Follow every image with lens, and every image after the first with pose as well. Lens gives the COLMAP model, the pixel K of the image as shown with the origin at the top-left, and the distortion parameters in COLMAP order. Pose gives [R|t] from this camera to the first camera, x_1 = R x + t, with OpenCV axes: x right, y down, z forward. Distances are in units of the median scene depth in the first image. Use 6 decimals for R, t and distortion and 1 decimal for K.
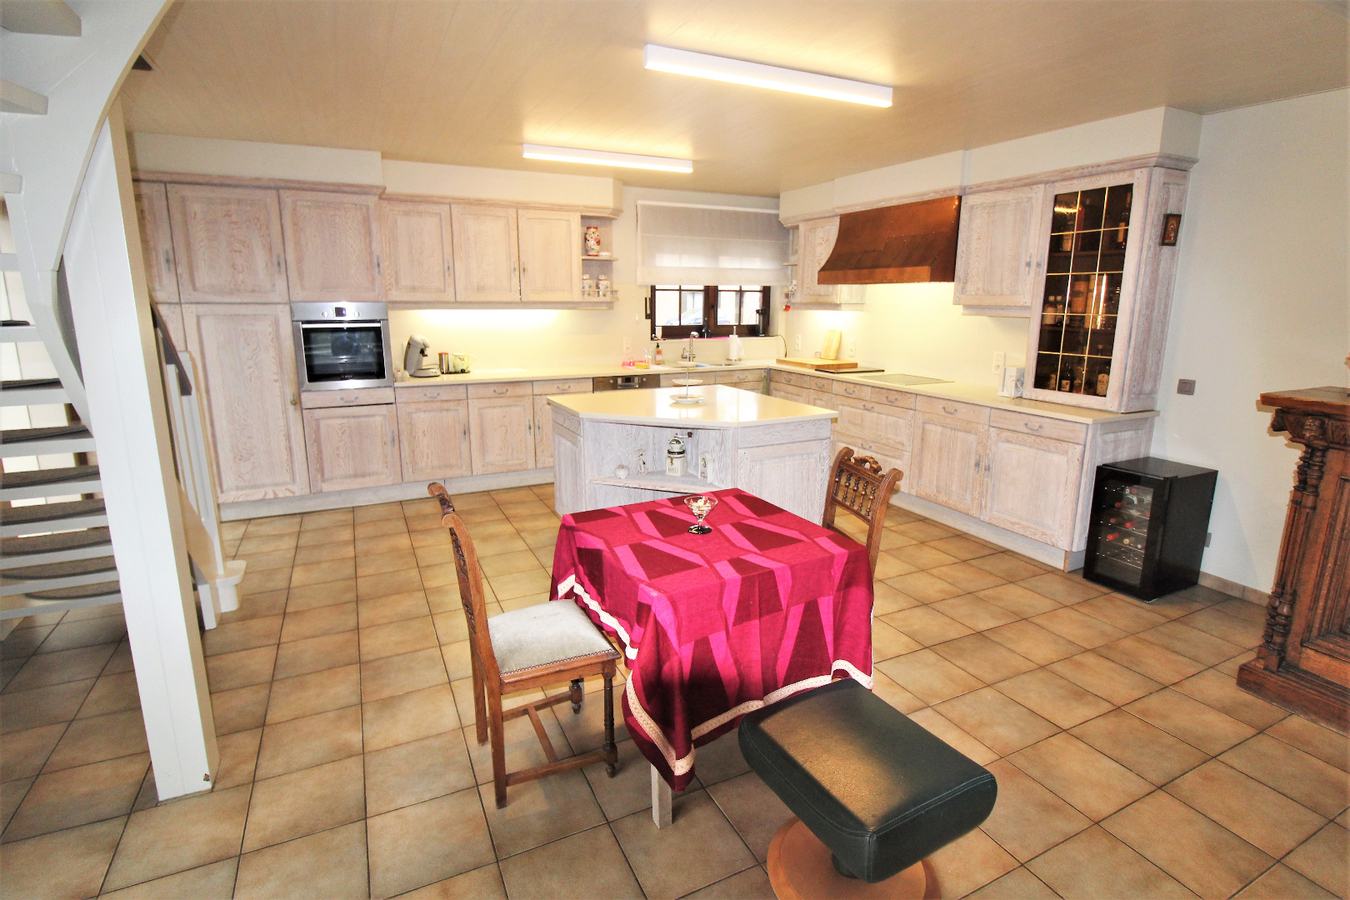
lens RADIAL K [[677.2, 0, 675.0], [0, 677.2, 450.0], [0, 0, 1]] dist [-0.002484, -0.000409]
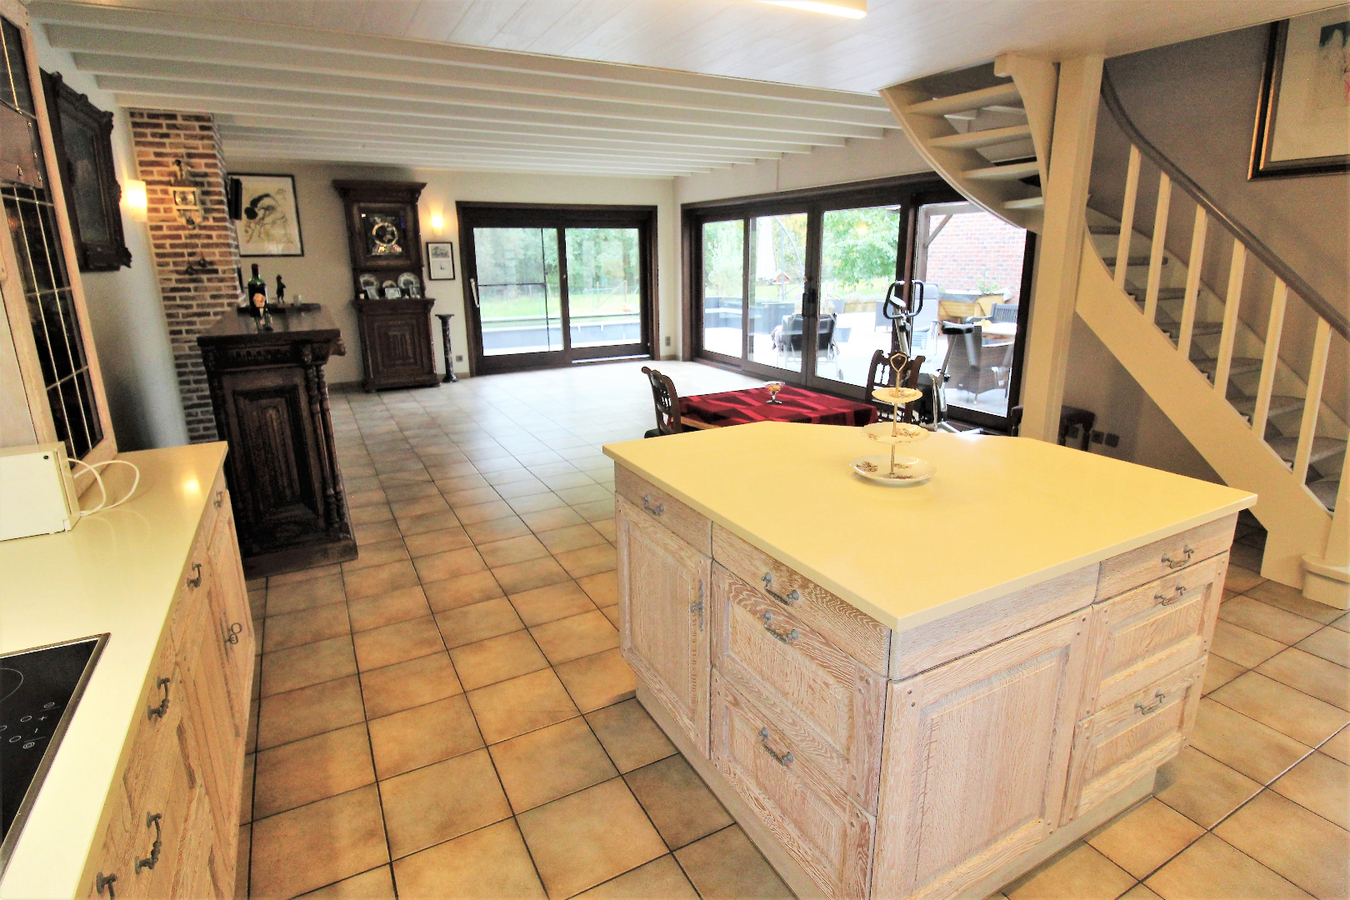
lens RADIAL K [[677.2, 0, 675.0], [0, 677.2, 450.0], [0, 0, 1]] dist [-0.002484, -0.000409]
pose [[-0.999386, 0.013958, -0.032136, 0.139826], [-0.003200, 0.877016, 0.480450, -0.236075], [0.034890, 0.480258, -0.876433, 1.071233]]
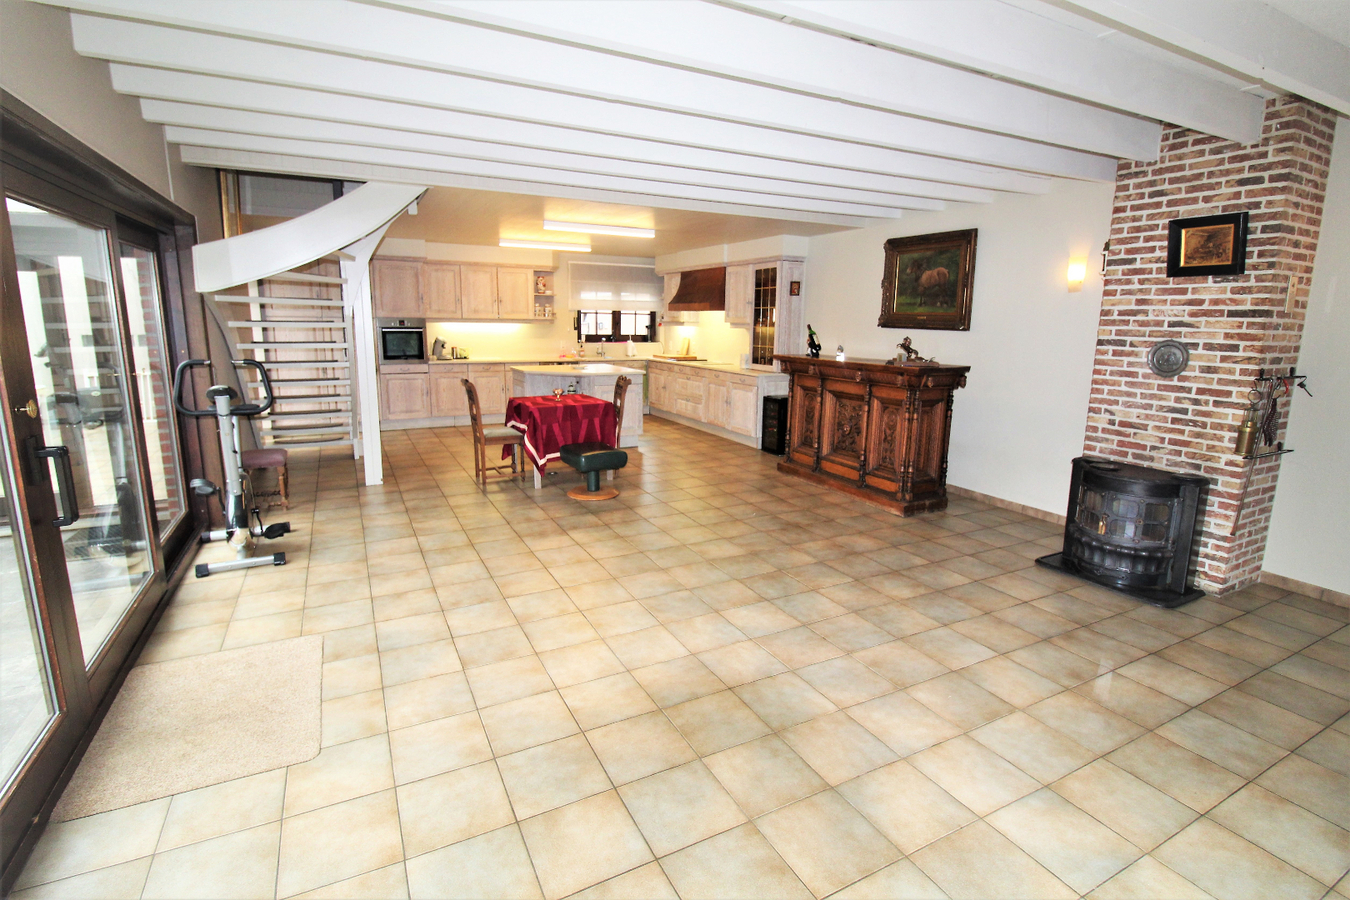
lens RADIAL K [[652.7, 0, 675.0], [0, 652.7, 450.0], [0, 0, 1]] dist [0.000370, -0.000025]
pose [[0.999569, 0.004947, 0.028949, 0.194173], [-0.004245, 0.999697, -0.024264, 0.171127], [-0.029060, 0.024131, 0.999286, -0.744954]]
